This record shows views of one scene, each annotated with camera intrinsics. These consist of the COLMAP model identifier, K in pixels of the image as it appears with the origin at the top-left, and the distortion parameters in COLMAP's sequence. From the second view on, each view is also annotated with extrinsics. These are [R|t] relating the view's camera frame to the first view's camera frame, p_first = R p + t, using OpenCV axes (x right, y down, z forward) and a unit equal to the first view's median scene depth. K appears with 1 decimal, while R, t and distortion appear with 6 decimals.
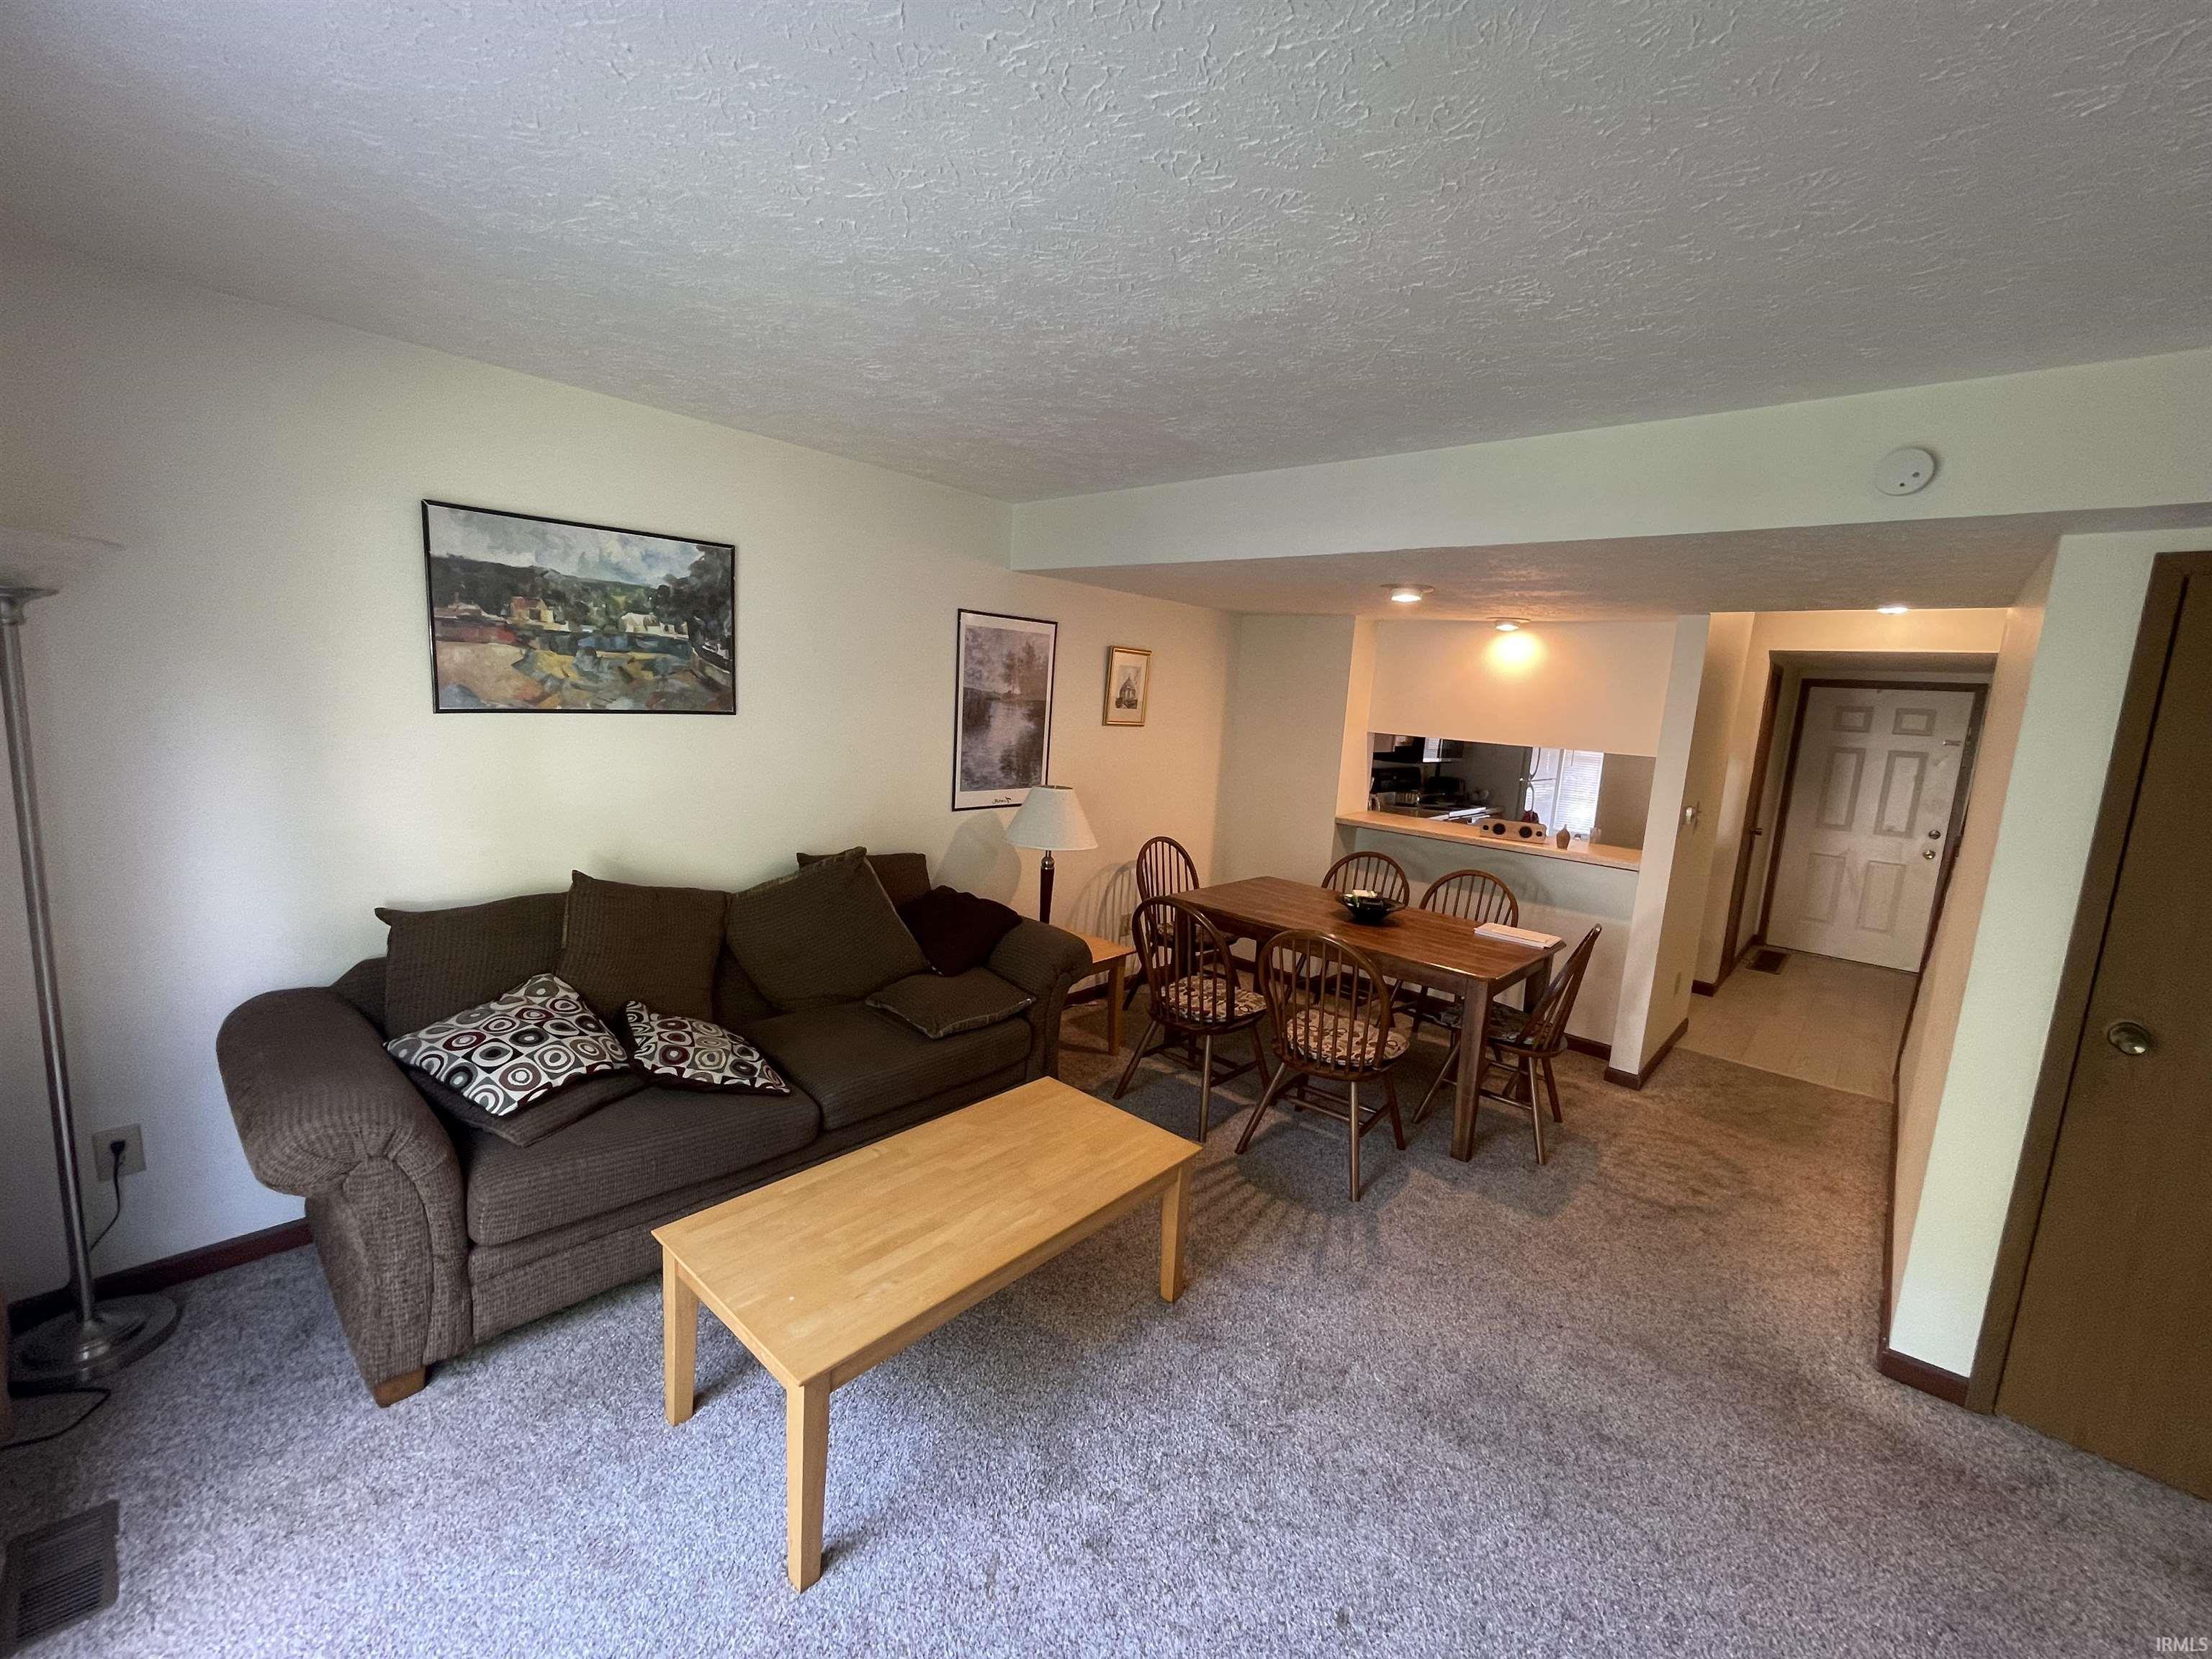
lens RADIAL K [[903.9, 0, 1101.5], [0, 903.9, 823.5], [0, 0, 1]] dist [0.000338, -0.000064]
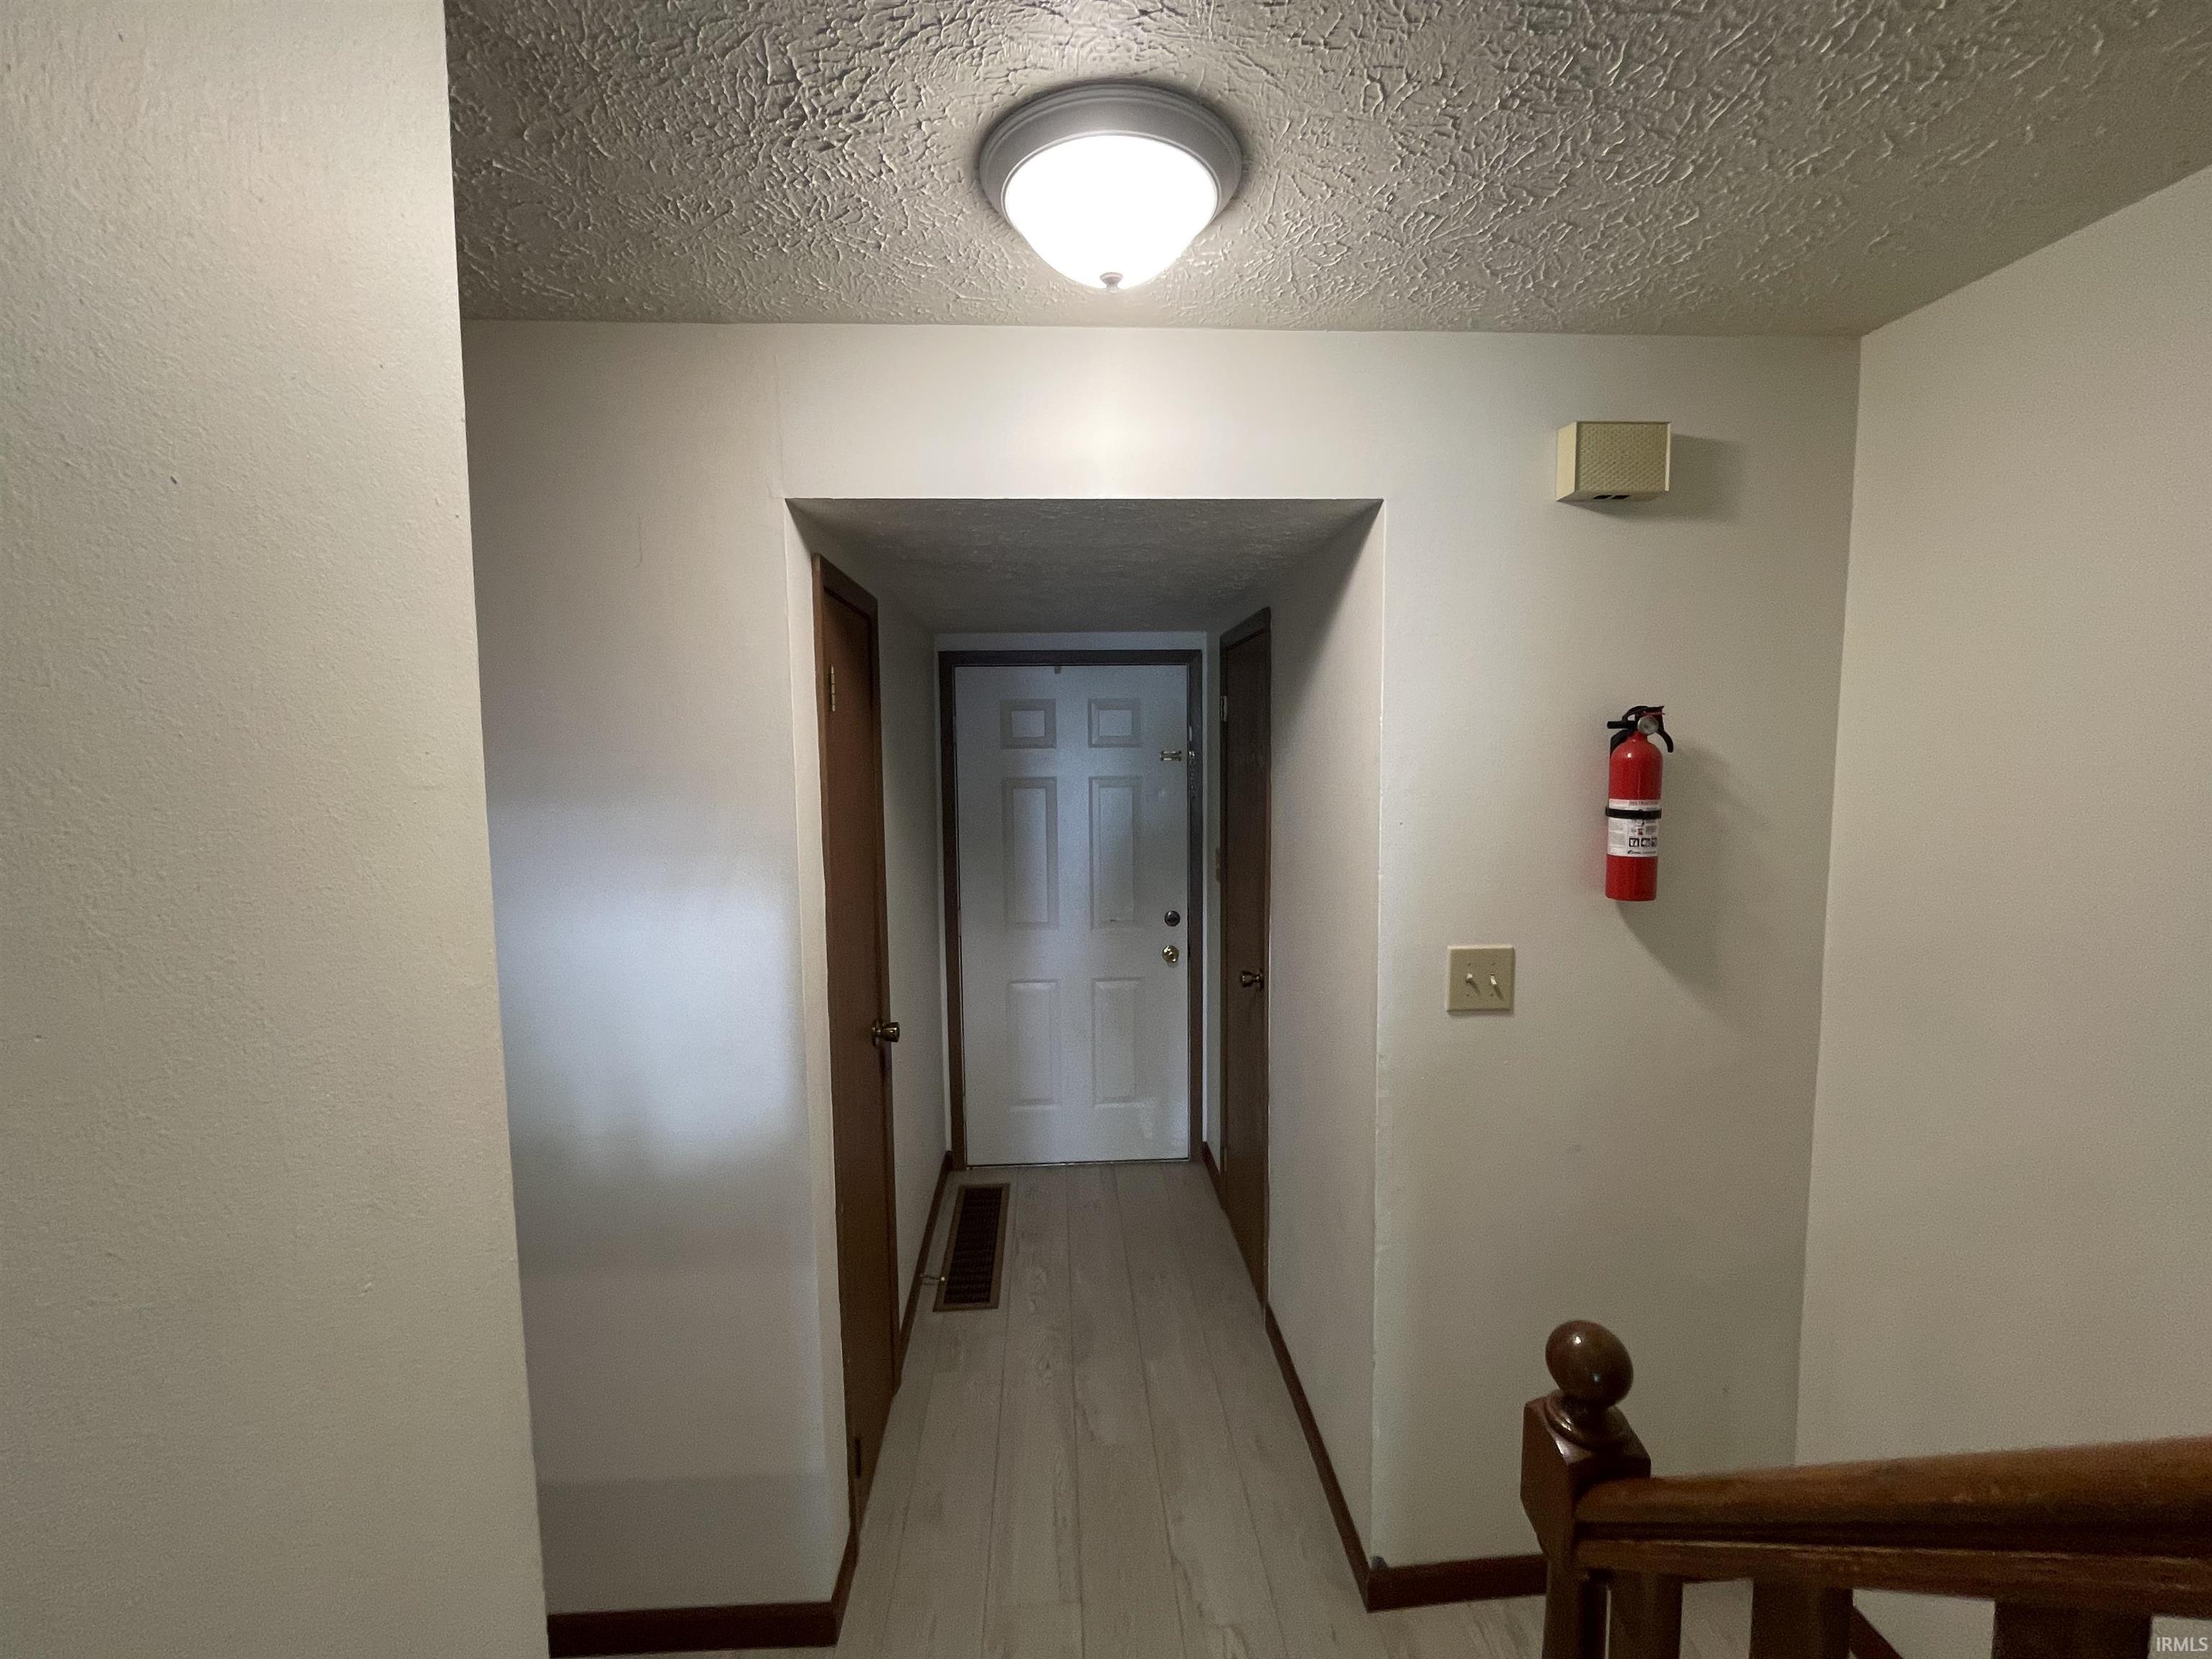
lens RADIAL K [[903.9, 0, 1104.5], [0, 903.9, 825.7], [0, 0, 1]] dist [0.000338, -0.000064]
pose [[0.700593, -0.132242, 0.701200, 0.485490], [0.154024, 0.987537, 0.032353, -0.067137], [-0.696740, 0.085336, 0.712230, 0.599835]]
